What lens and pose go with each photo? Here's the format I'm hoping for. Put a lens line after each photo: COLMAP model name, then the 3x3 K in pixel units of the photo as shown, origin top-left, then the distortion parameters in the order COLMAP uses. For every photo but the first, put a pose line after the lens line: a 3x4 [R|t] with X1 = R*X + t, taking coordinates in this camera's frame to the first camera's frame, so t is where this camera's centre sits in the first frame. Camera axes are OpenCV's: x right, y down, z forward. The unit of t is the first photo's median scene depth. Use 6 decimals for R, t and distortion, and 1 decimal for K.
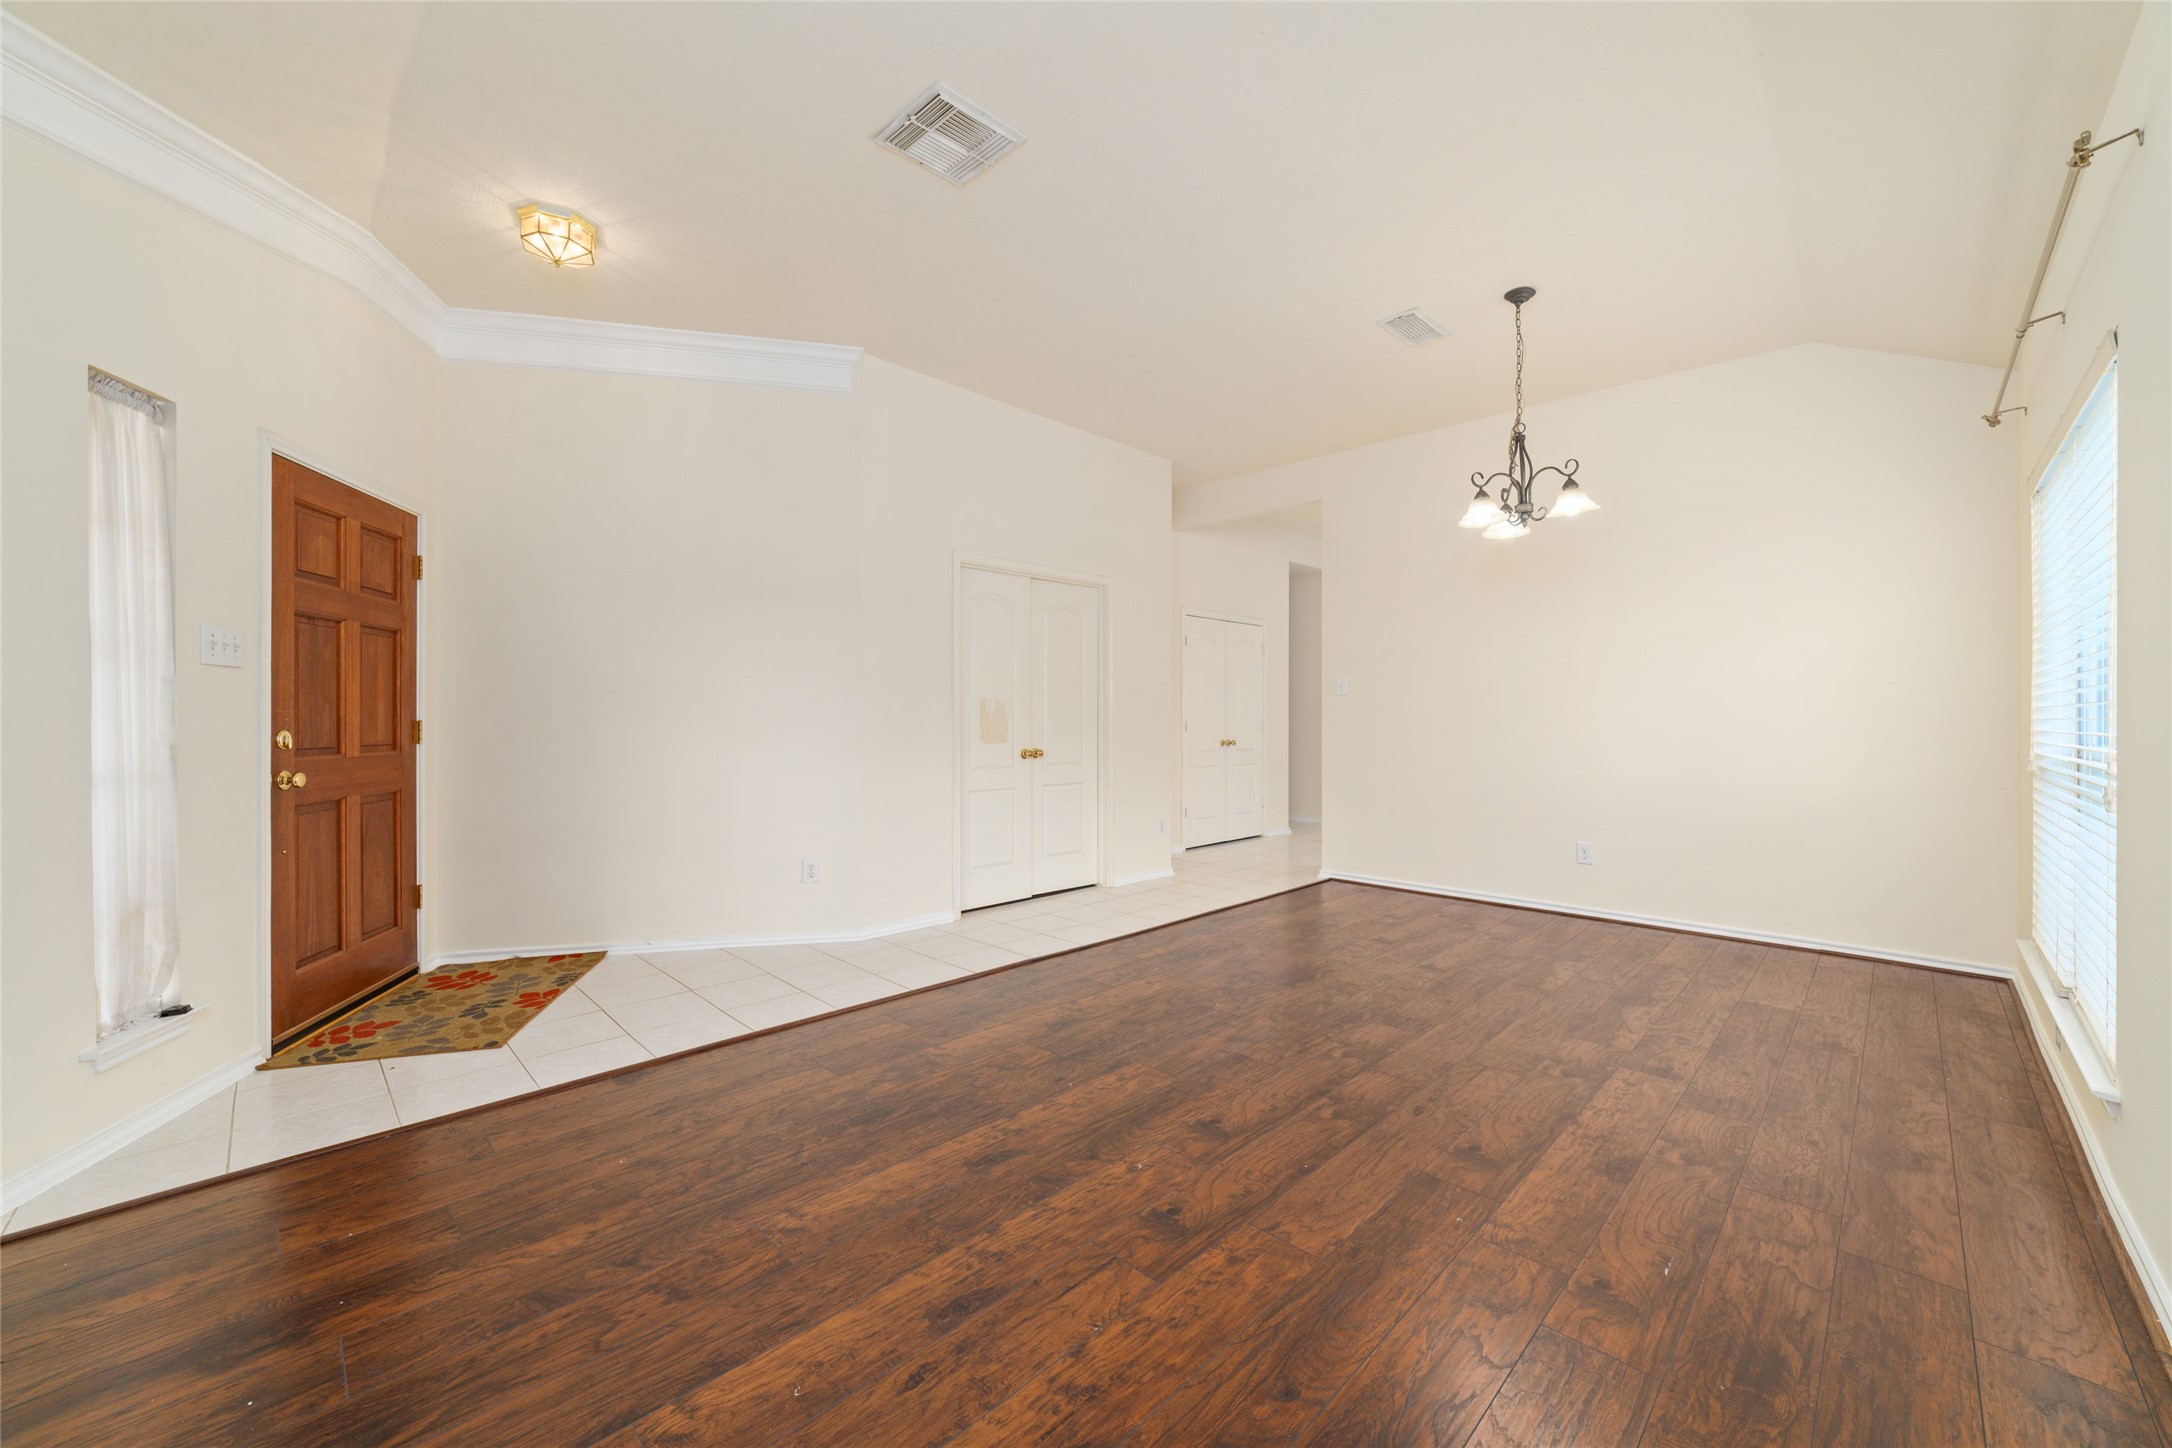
lens RADIAL K [[821.2, 0, 1086.0], [0, 821.2, 724.0], [0, 0, 1]] dist [-0.000056, -0.000004]
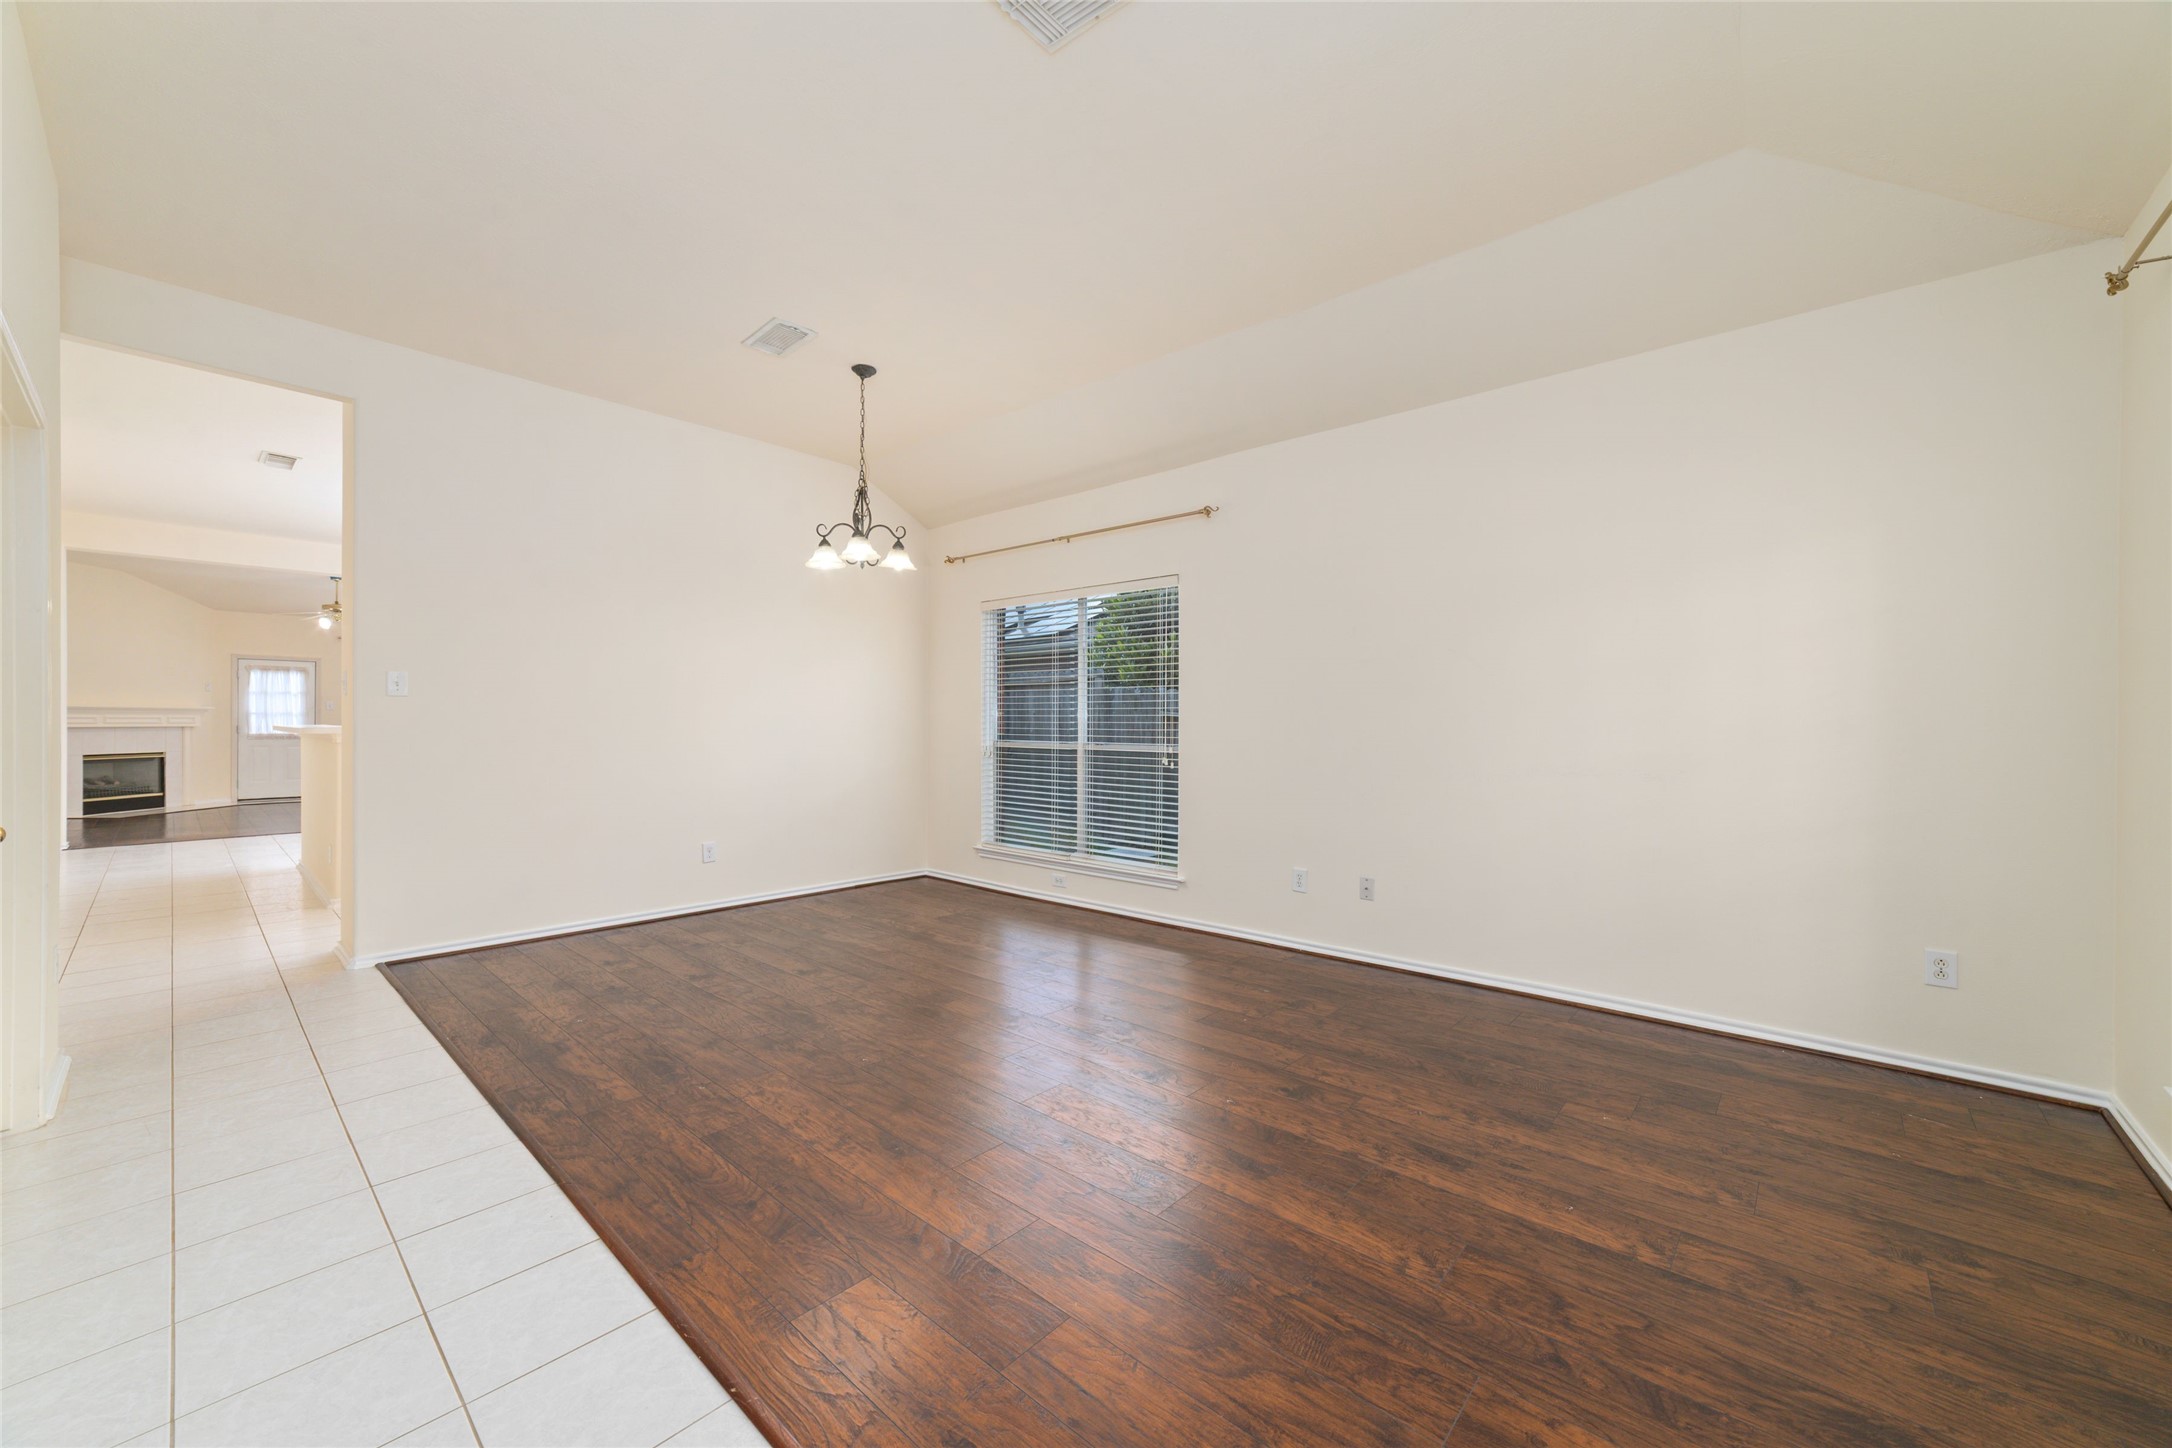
lens RADIAL K [[821.2, 0, 1086.0], [0, 821.2, 724.0], [0, 0, 1]] dist [-0.000056, -0.000004]
pose [[-0.055666, 0.001579, 0.998448, -1.432021], [-0.006141, 0.999979, -0.001923, -0.040490], [-0.998431, -0.006238, -0.055655, 1.573909]]
